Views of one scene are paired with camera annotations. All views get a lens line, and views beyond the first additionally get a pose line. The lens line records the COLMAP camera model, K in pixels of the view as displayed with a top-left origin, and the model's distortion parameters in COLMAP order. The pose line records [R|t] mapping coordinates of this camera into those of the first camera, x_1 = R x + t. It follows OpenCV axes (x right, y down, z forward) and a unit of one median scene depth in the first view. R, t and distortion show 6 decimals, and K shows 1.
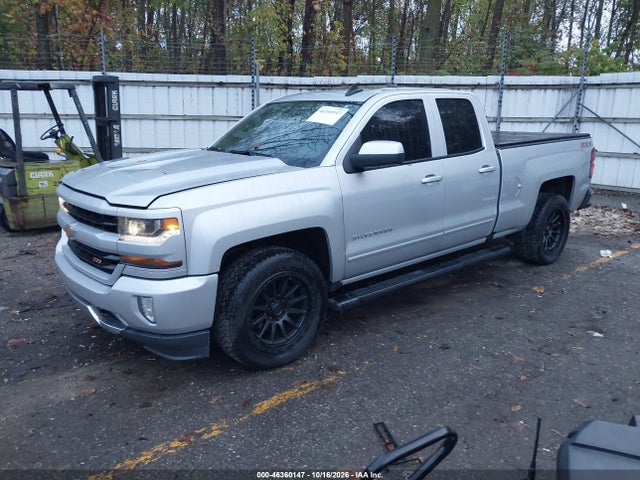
lens RADIAL K [[511.0, 0, 321.2], [0, 511.0, 246.4], [0, 0, 1]] dist [0.030616, -0.044408]
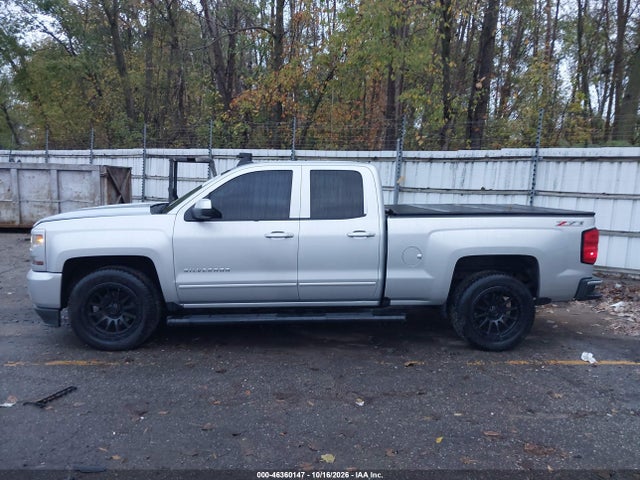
lens RADIAL K [[511.0, 0, 318.4], [0, 511.0, 235.4], [0, 0, 1]] dist [0.030616, -0.044408]
pose [[0.807316, 0.081195, -0.584507, 0.816676], [-0.172005, 0.979858, -0.101457, -0.022707], [0.564496, 0.182445, 0.805021, 0.087150]]
